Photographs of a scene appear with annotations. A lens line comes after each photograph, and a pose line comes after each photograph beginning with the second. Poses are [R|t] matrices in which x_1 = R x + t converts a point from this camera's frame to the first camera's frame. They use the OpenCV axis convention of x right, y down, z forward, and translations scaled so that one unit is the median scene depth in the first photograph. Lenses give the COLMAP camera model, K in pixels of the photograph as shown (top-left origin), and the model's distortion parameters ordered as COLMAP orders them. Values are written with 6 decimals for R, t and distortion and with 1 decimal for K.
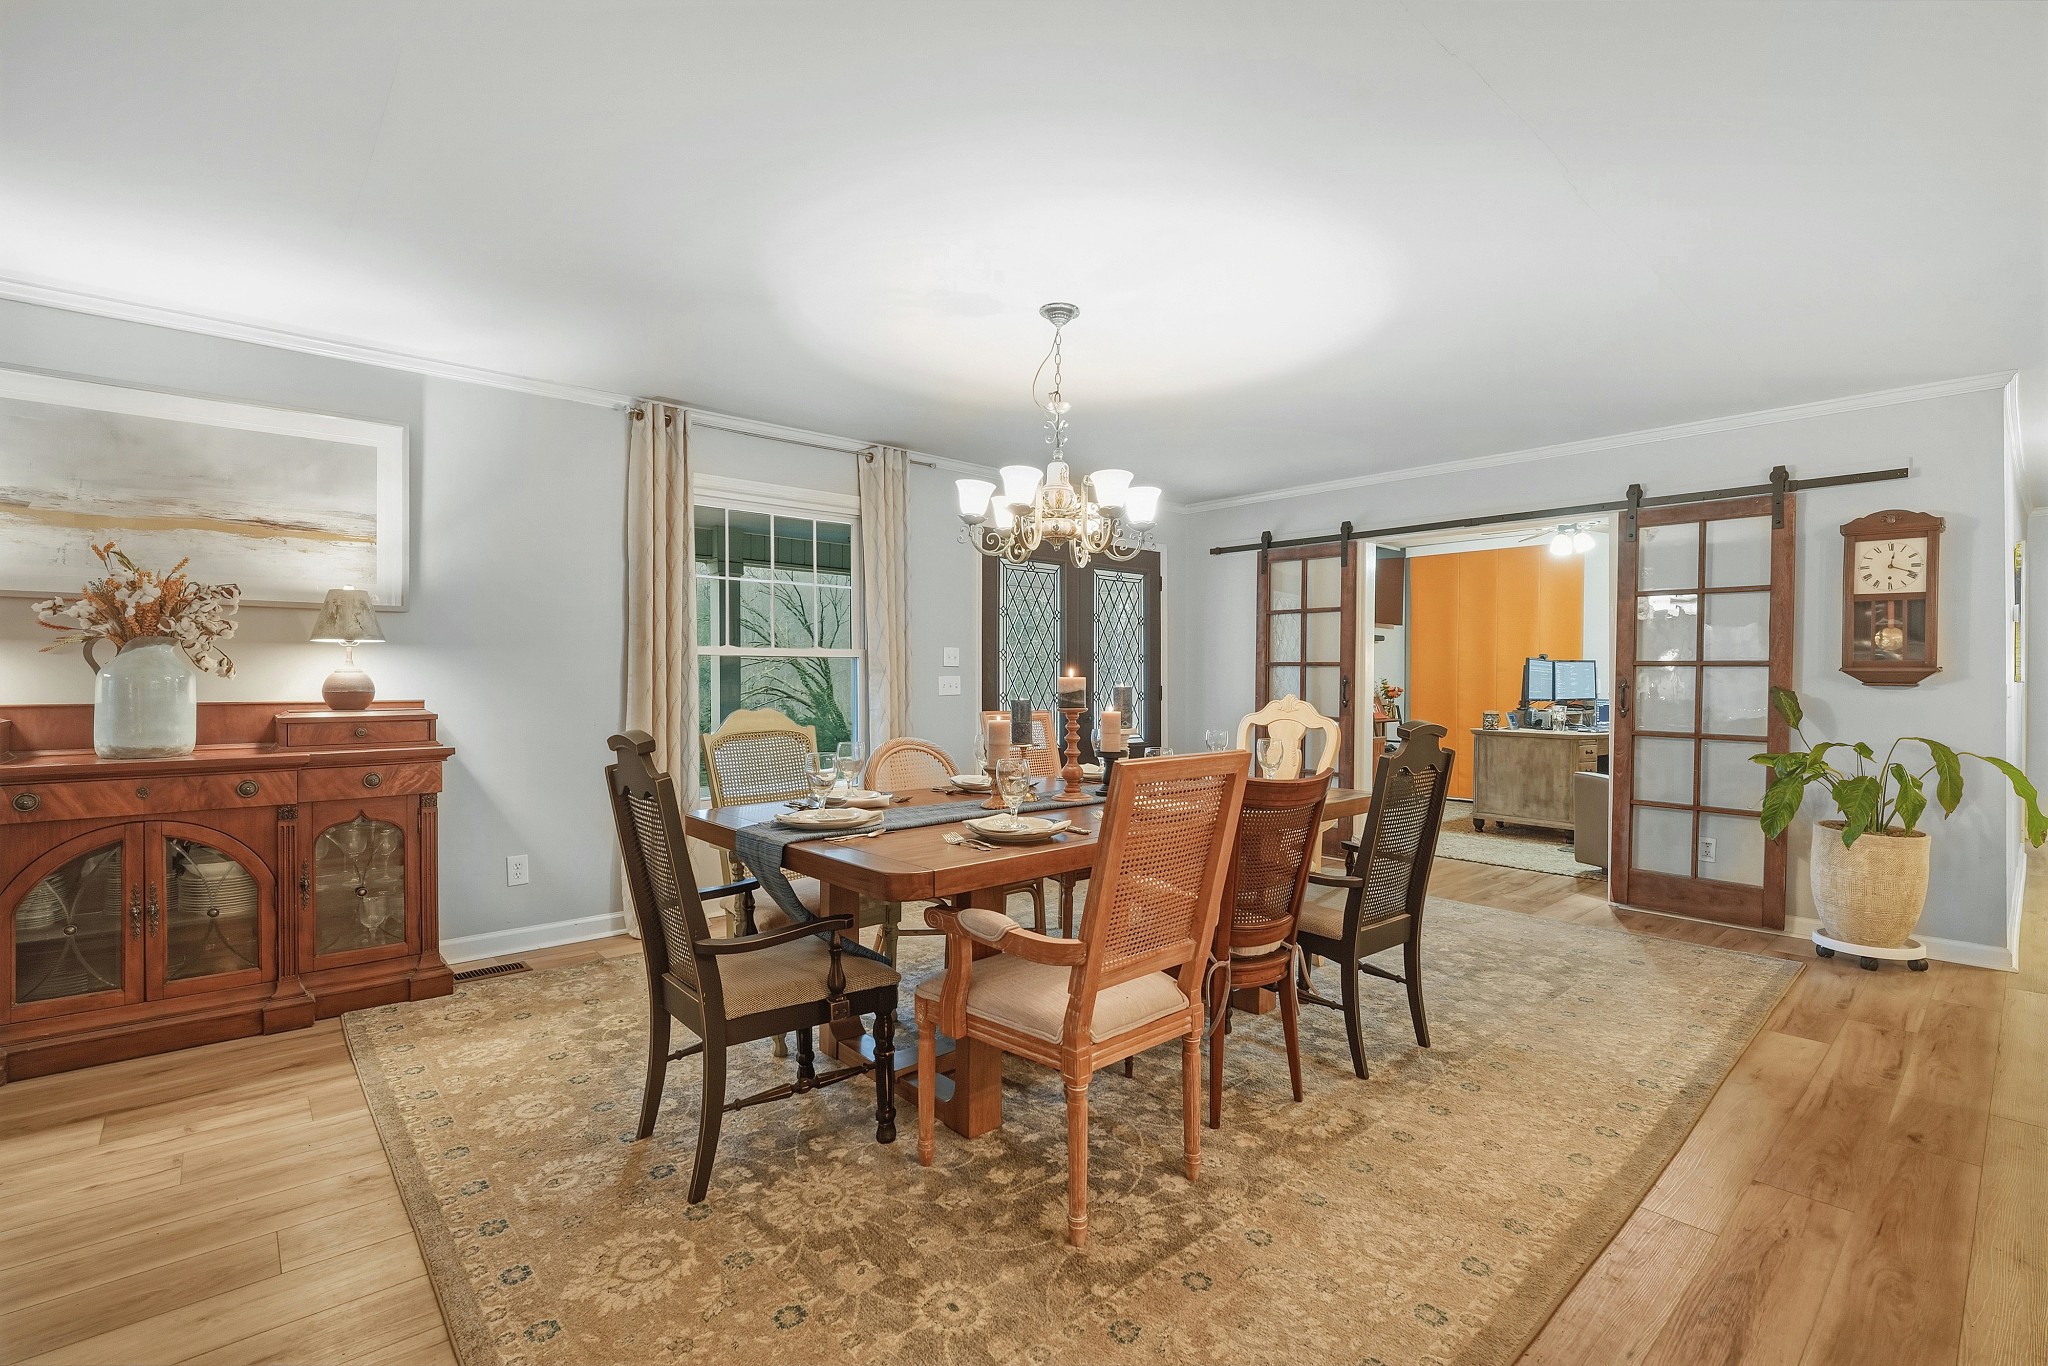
lens RADIAL K [[907.7, 0, 1024.0], [0, 907.7, 683.0], [0, 0, 1]] dist [-0.022631, 0.000345]
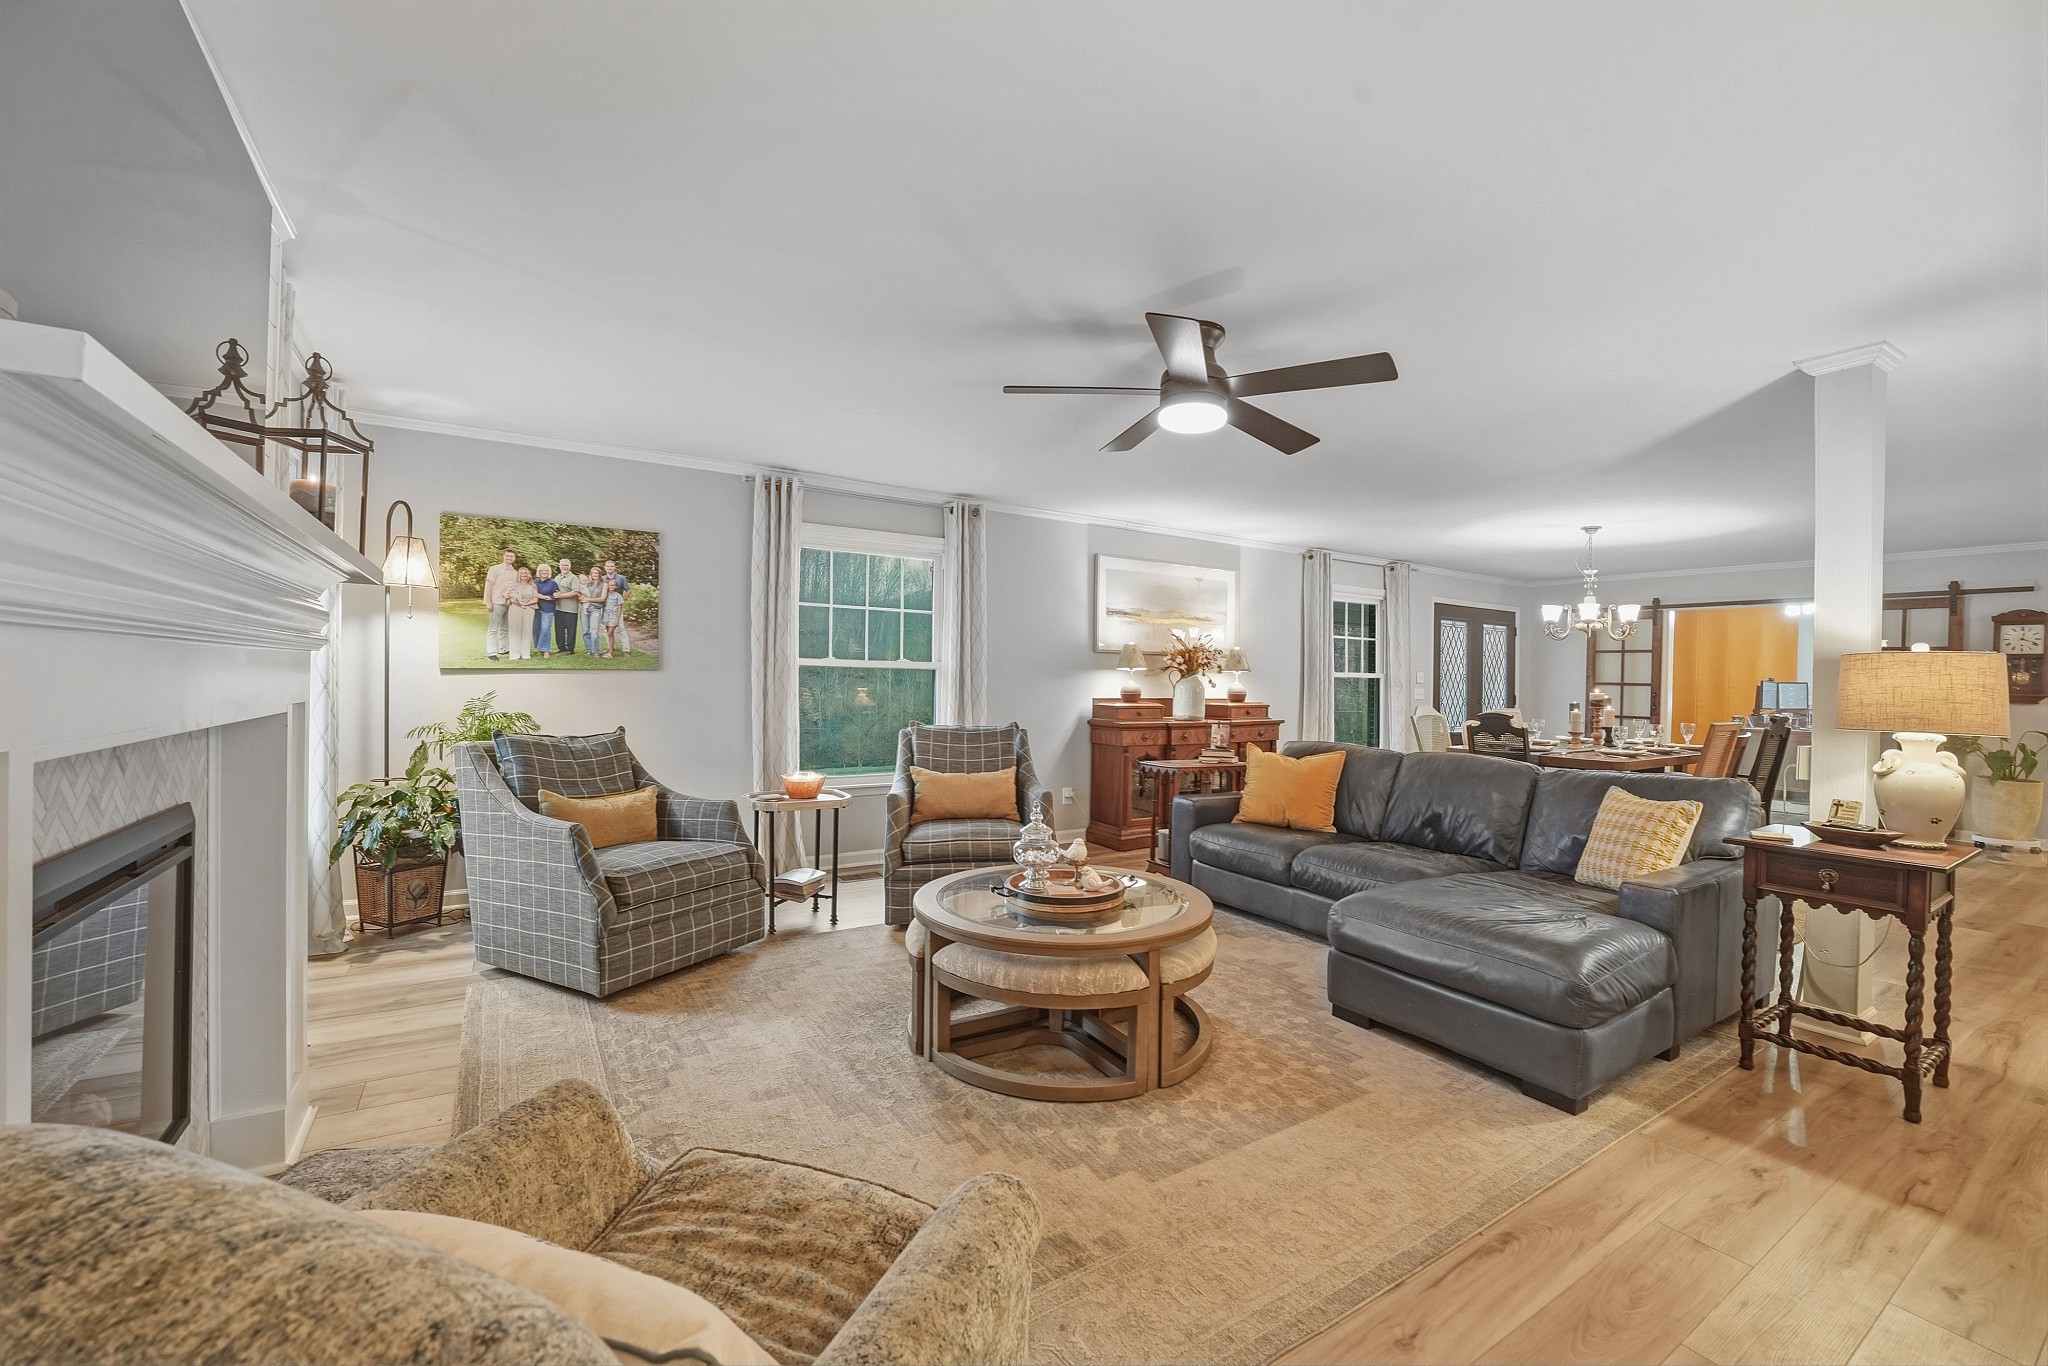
lens RADIAL K [[833.2, 0, 1021.4], [0, 833.2, 681.1], [0, 0, 1]] dist [-0.033020, 0.005793]
pose [[0.986144, 0.015174, -0.165194, -0.748803], [-0.016193, 0.999857, -0.004823, -0.001425], [0.165097, 0.007431, 0.986249, -0.923300]]
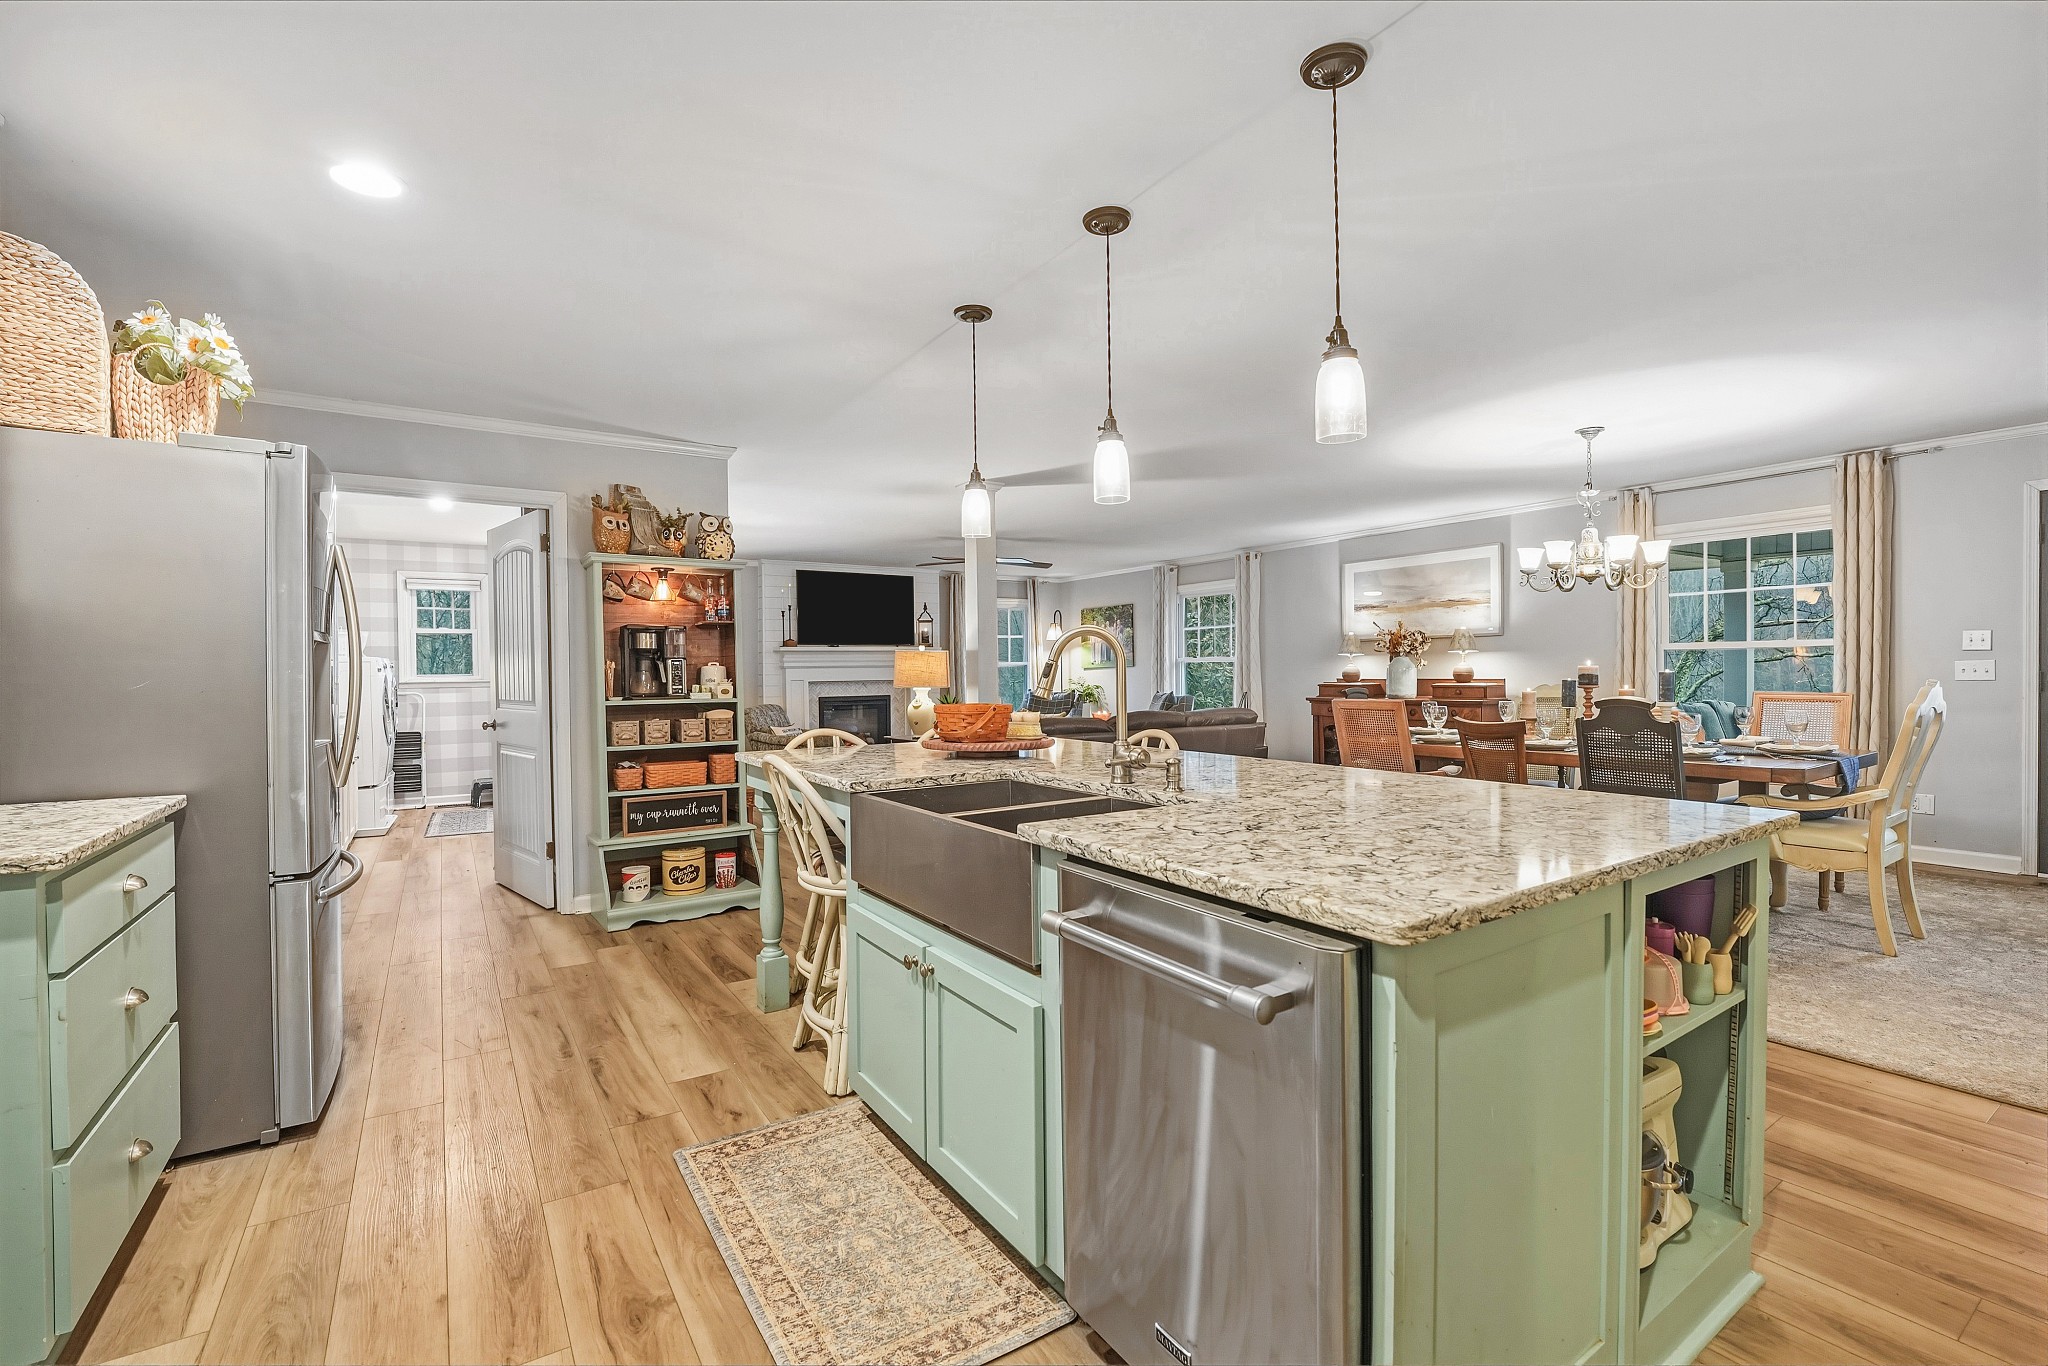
lens RADIAL K [[907.7, 0, 1024.0], [0, 907.7, 683.0], [0, 0, 1]] dist [-0.022631, 0.000345]
pose [[-0.154466, 0.016967, -0.987852, 1.268971], [0.010806, 0.999822, 0.015483, -0.011757], [0.987939, -0.008283, -0.154622, 0.208981]]
